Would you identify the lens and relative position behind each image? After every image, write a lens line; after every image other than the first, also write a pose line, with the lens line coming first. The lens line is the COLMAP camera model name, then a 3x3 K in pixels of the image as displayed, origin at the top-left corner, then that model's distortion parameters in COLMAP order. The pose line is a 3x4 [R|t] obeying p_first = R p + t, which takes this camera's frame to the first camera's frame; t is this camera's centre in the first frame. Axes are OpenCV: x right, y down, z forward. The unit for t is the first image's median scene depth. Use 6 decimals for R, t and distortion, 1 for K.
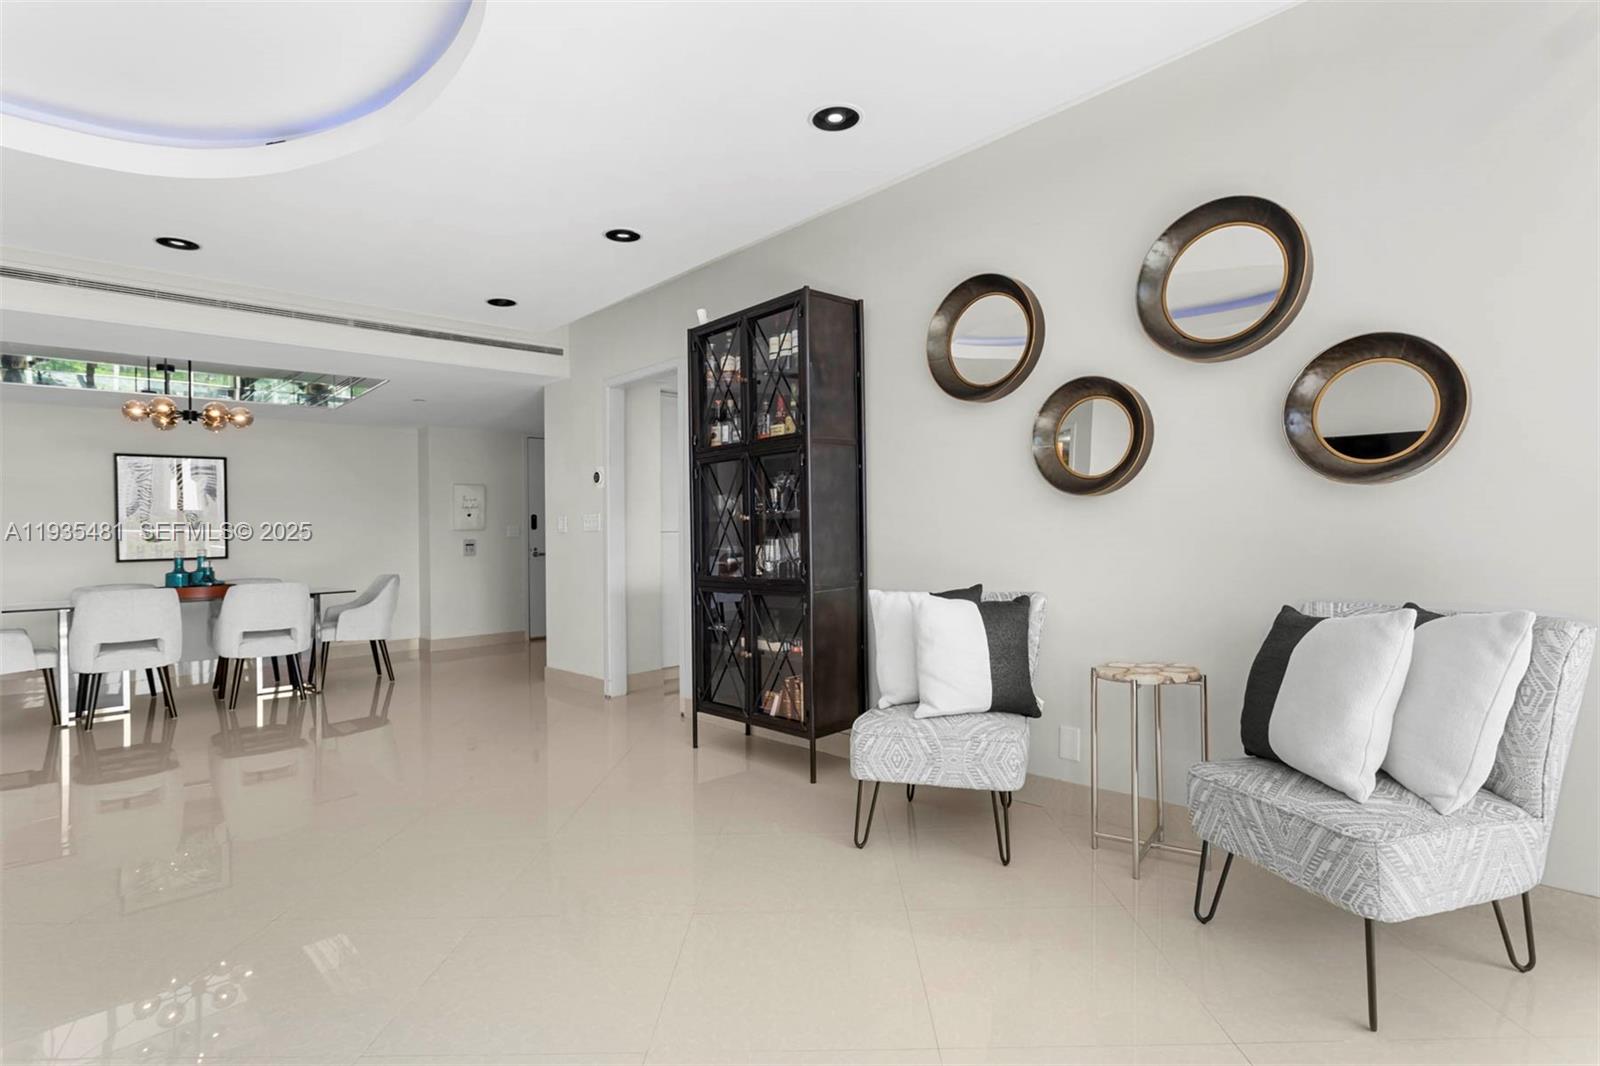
lens RADIAL K [[809.1, 0, 804.9], [0, 809.1, 526.7], [0, 0, 1]] dist [0.001379, 0.001177]
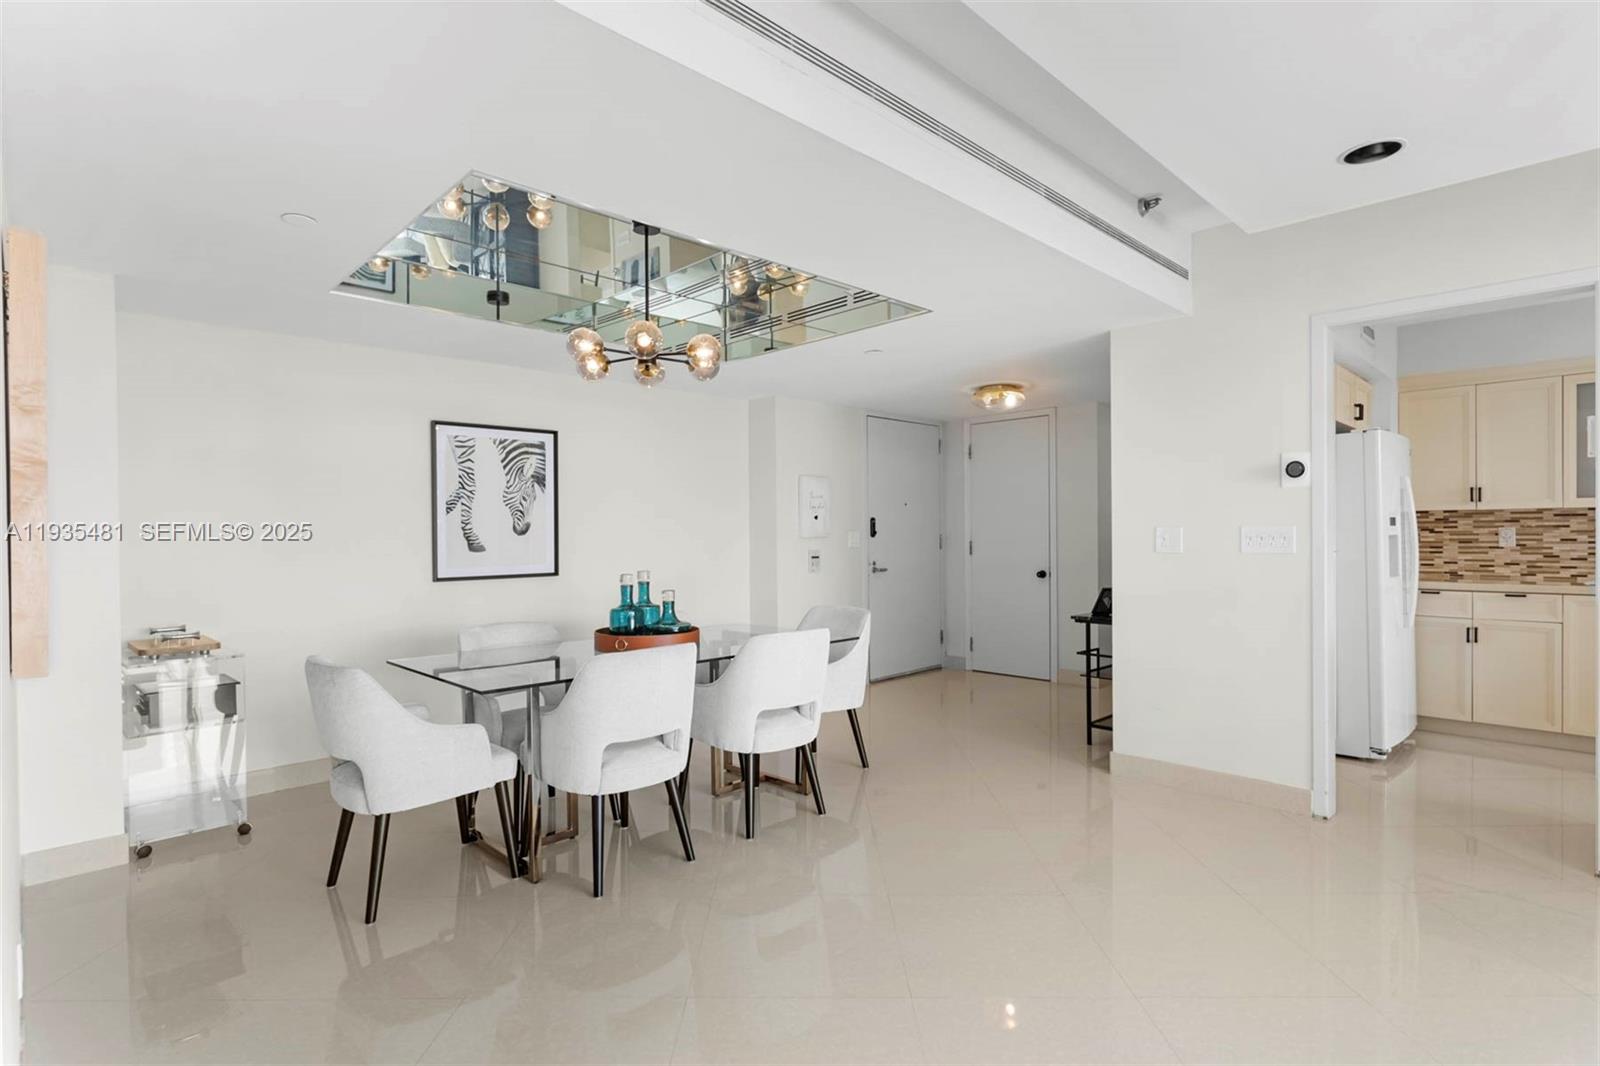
lens RADIAL K [[809.1, 0, 804.9], [0, 809.1, 526.7], [0, 0, 1]] dist [0.001379, 0.001177]
pose [[0.999698, 0.017713, 0.017039, -0.544292], [-0.017714, 0.999843, -0.000087, -0.007020], [-0.017038, -0.000215, 0.999855, 0.314146]]
